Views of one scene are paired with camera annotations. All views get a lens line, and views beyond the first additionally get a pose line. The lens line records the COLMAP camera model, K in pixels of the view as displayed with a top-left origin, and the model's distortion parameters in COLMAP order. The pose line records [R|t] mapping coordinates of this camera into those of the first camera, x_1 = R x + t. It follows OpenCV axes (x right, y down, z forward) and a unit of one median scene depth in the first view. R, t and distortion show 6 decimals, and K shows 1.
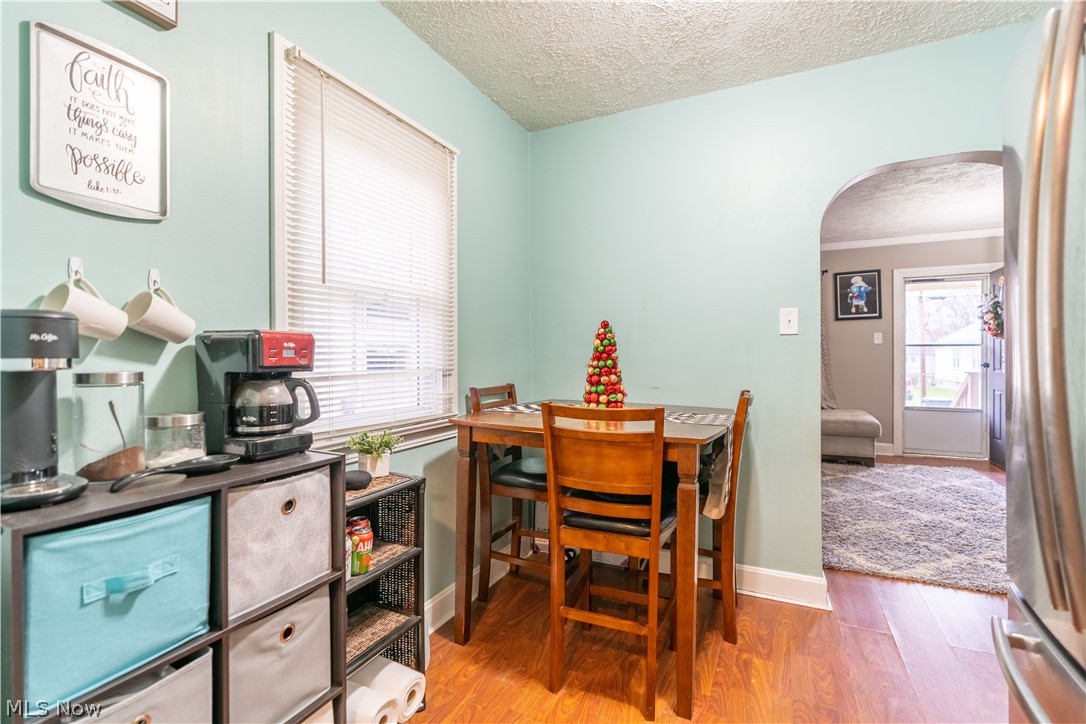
lens RADIAL K [[490.0, 0, 541.3], [0, 490.0, 359.4], [0, 0, 1]] dist [-0.010055, 0.003756]
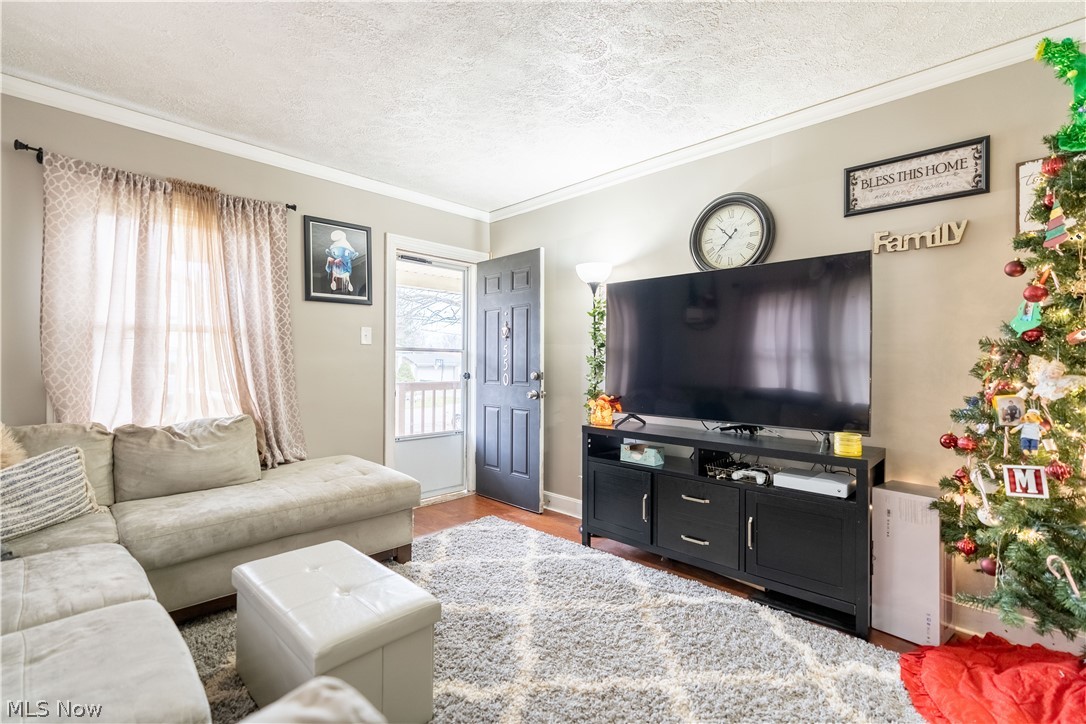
lens RADIAL K [[490.0, 0, 543.0], [0, 490.0, 360.9], [0, 0, 1]] dist [-0.010055, 0.003756]
pose [[0.310359, 0.008476, 0.950582, 0.301722], [0.000624, 0.999958, -0.009120, -0.009510], [-0.950619, 0.003424, 0.310341, 1.106671]]
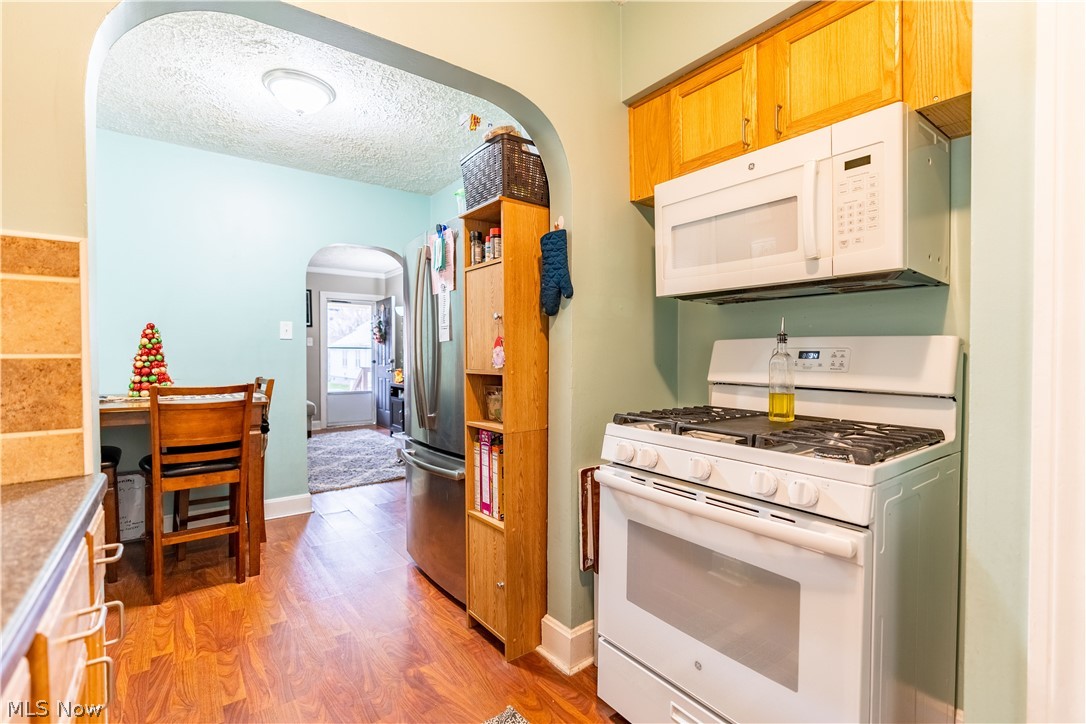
lens RADIAL K [[490.0, 0, 547.3], [0, 490.0, 360.2], [0, 0, 1]] dist [-0.010055, 0.003756]
pose [[0.452029, -0.003719, 0.891995, -0.369542], [0.003309, 0.999991, 0.002493, 0.010025], [-0.891997, 0.001825, 0.452038, -0.312224]]
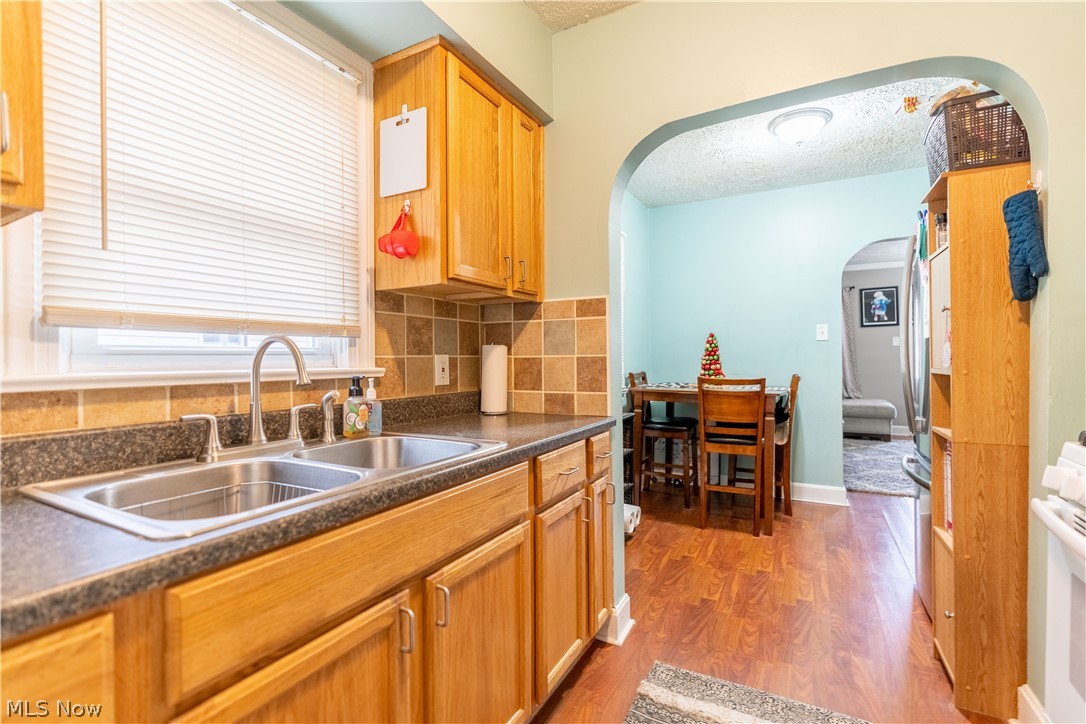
lens RADIAL K [[490.0, 0, 543.8], [0, 490.0, 359.7], [0, 0, 1]] dist [-0.010055, 0.003756]
pose [[0.998781, 0.000034, -0.049369, -0.270242], [-0.000217, 0.999993, -0.003704, 0.015236], [0.049369, 0.003710, 0.998774, -0.533974]]
